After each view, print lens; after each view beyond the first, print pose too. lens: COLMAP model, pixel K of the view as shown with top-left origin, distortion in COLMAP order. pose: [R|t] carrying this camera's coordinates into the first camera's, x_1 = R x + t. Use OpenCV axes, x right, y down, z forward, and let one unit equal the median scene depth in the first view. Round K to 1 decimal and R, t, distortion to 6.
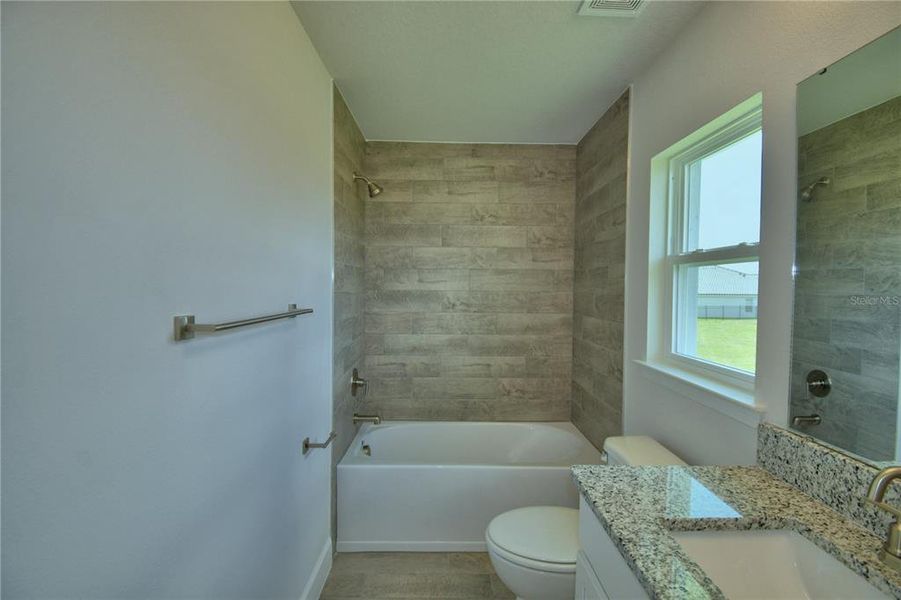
lens RADIAL K [[418.2, 0, 449.1], [0, 418.2, 297.6], [0, 0, 1]] dist [0.003463, -0.000535]
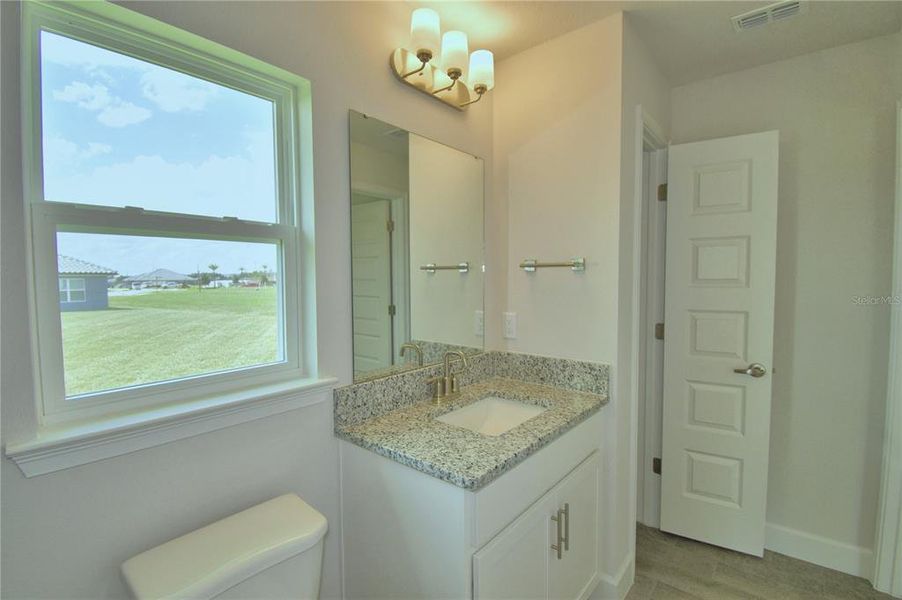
lens RADIAL K [[418.7, 0, 448.6], [0, 418.7, 299.1], [0, 0, 1]] dist [0.003463, -0.000535]
pose [[-0.760996, -0.036401, 0.647734, -0.232138], [0.018885, 0.996759, 0.078203, -0.034384], [-0.648481, 0.071745, -0.757842, 1.821888]]
